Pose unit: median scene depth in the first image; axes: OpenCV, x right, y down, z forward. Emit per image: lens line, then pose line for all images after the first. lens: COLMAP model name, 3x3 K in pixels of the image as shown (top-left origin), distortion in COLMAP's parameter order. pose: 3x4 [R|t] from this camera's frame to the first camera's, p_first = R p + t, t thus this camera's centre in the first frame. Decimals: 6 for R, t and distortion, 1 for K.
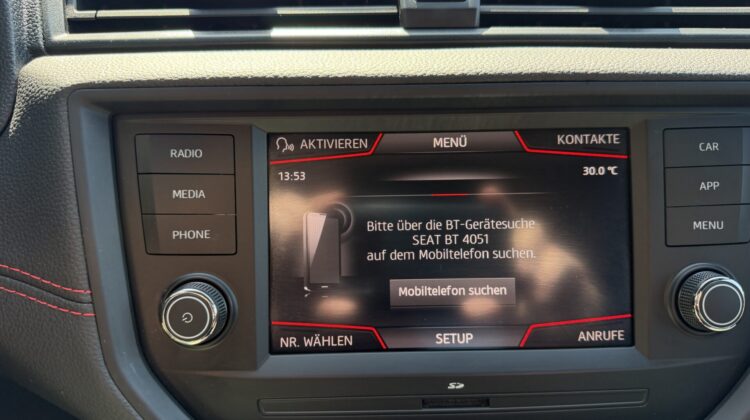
lens RADIAL K [[565.3, 0, 375.0], [0, 565.3, 210.0], [0, 0, 1]] dist [-0.006181, -0.052581]
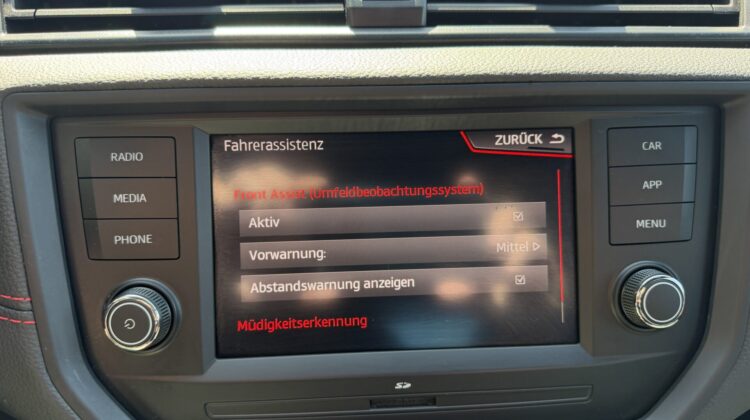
lens RADIAL K [[565.3, 0, 375.0], [0, 565.3, 210.0], [0, 0, 1]] dist [-0.006181, -0.052581]
pose [[0.999320, -0.010459, 0.035369, 0.062451], [0.009587, 0.999648, 0.024735, -0.028174], [-0.035615, -0.024379, 0.999068, 0.001941]]
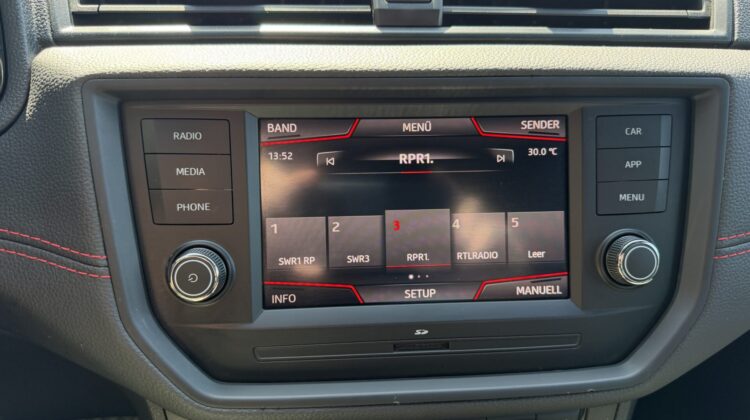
lens RADIAL K [[557.2, 0, 378.2], [0, 557.2, 209.3], [0, 0, 1]] dist [0.036541, -0.118633]
pose [[0.997982, -0.005014, 0.063296, -0.021849], [0.002267, 0.999055, 0.043406, -0.000161], [-0.063454, -0.043175, 0.997050, -0.161392]]
